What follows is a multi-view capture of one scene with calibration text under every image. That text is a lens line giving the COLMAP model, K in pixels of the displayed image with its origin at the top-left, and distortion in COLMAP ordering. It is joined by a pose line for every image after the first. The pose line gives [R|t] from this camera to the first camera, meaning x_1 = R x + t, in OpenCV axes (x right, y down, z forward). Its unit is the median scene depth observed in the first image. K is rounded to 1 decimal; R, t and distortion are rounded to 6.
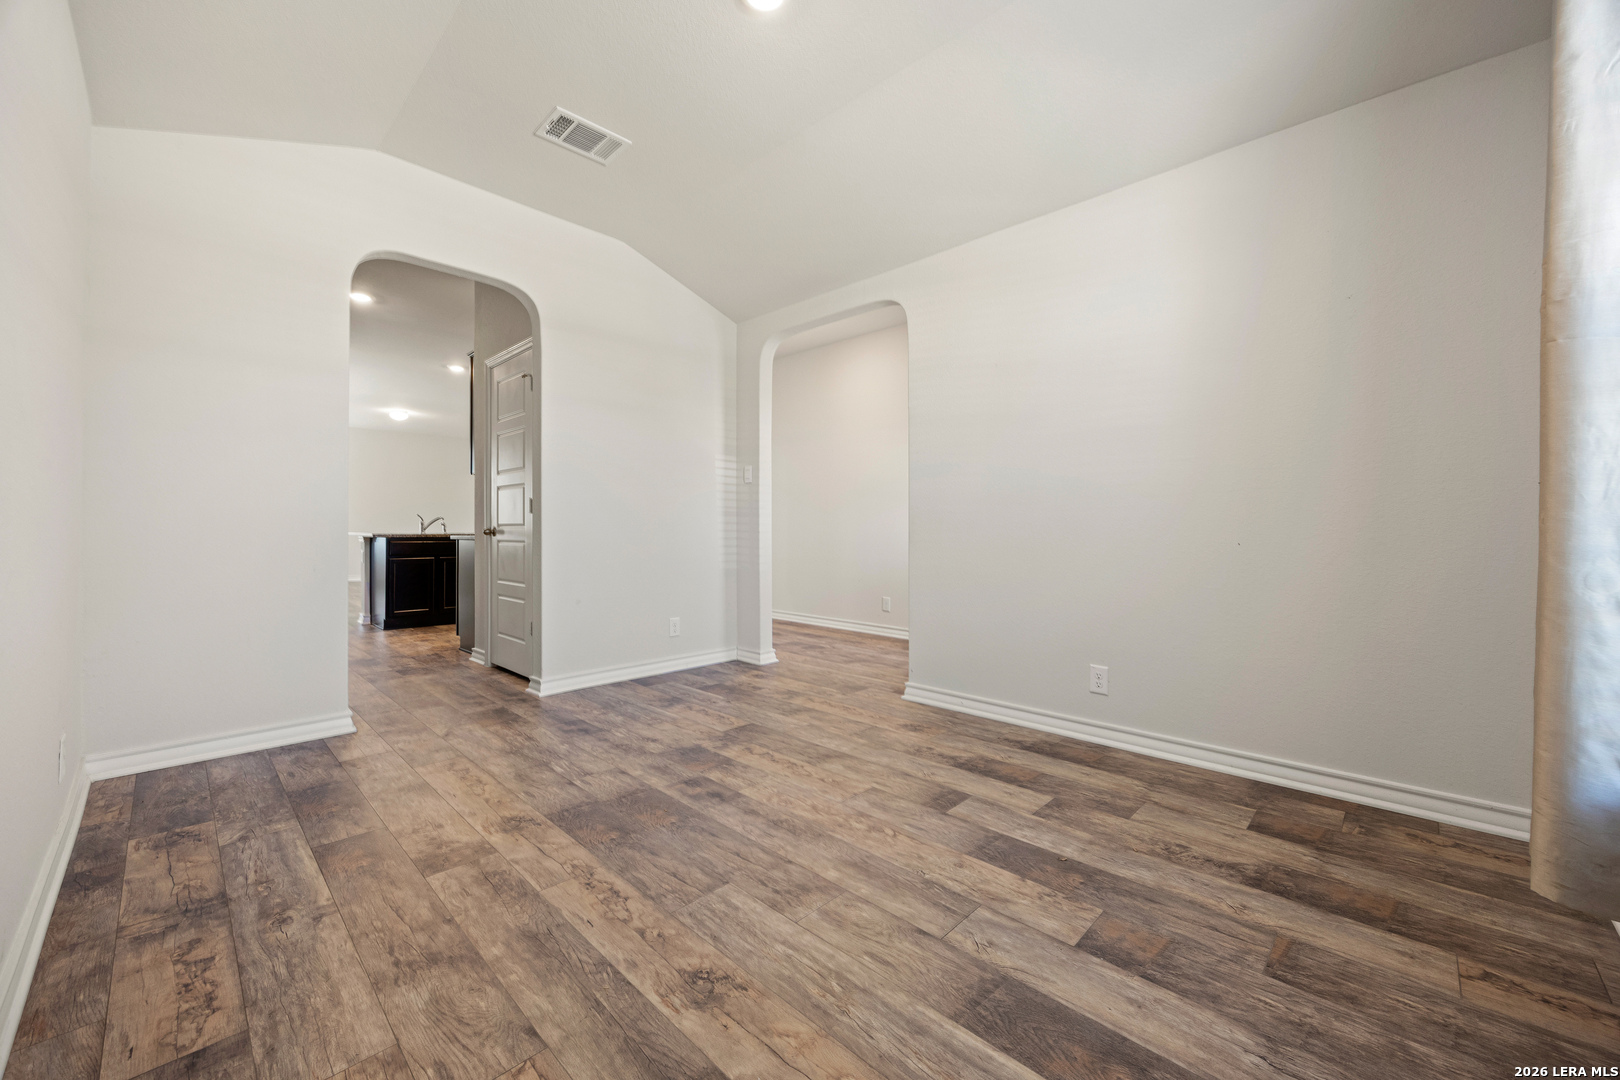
lens RADIAL K [[614.2, 0, 811.3], [0, 614.2, 536.1], [0, 0, 1]] dist [0.000453, -0.000091]
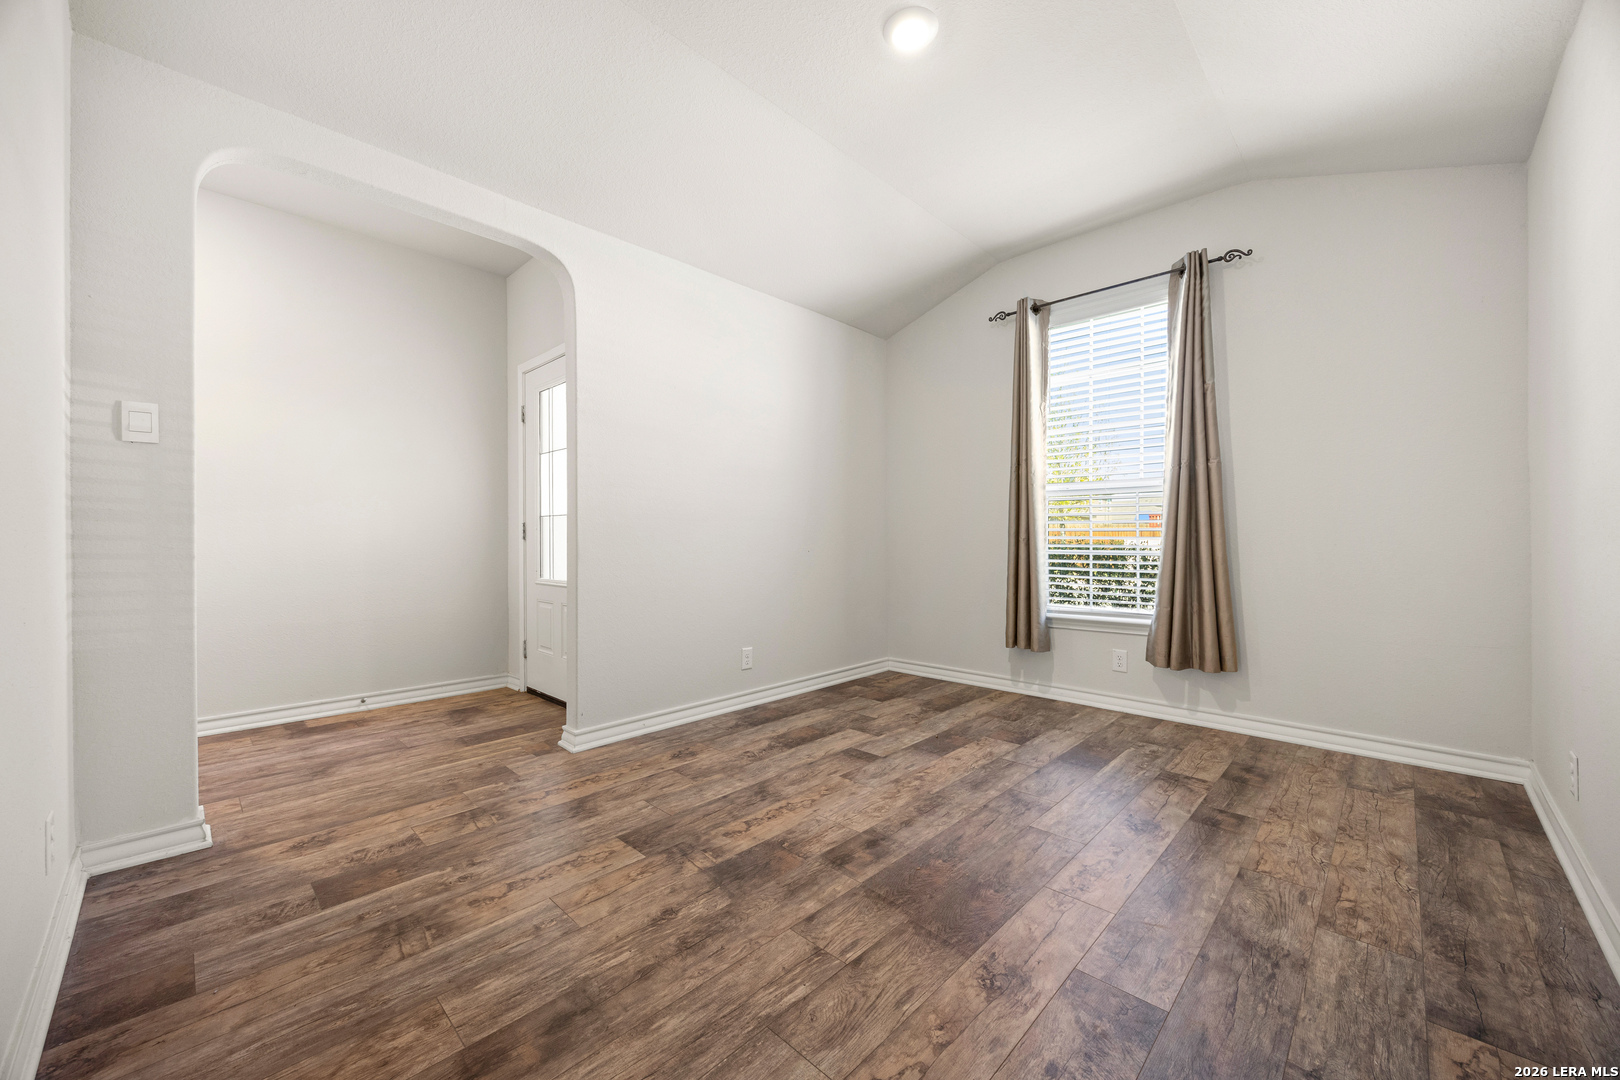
lens RADIAL K [[614.2, 0, 802.4], [0, 614.2, 536.6], [0, 0, 1]] dist [0.000453, -0.000091]
pose [[0.011591, 0.003390, 0.999927, -1.078124], [0.013781, 0.999899, -0.003550, -0.024671], [-0.999838, 0.013821, 0.011543, 1.110627]]
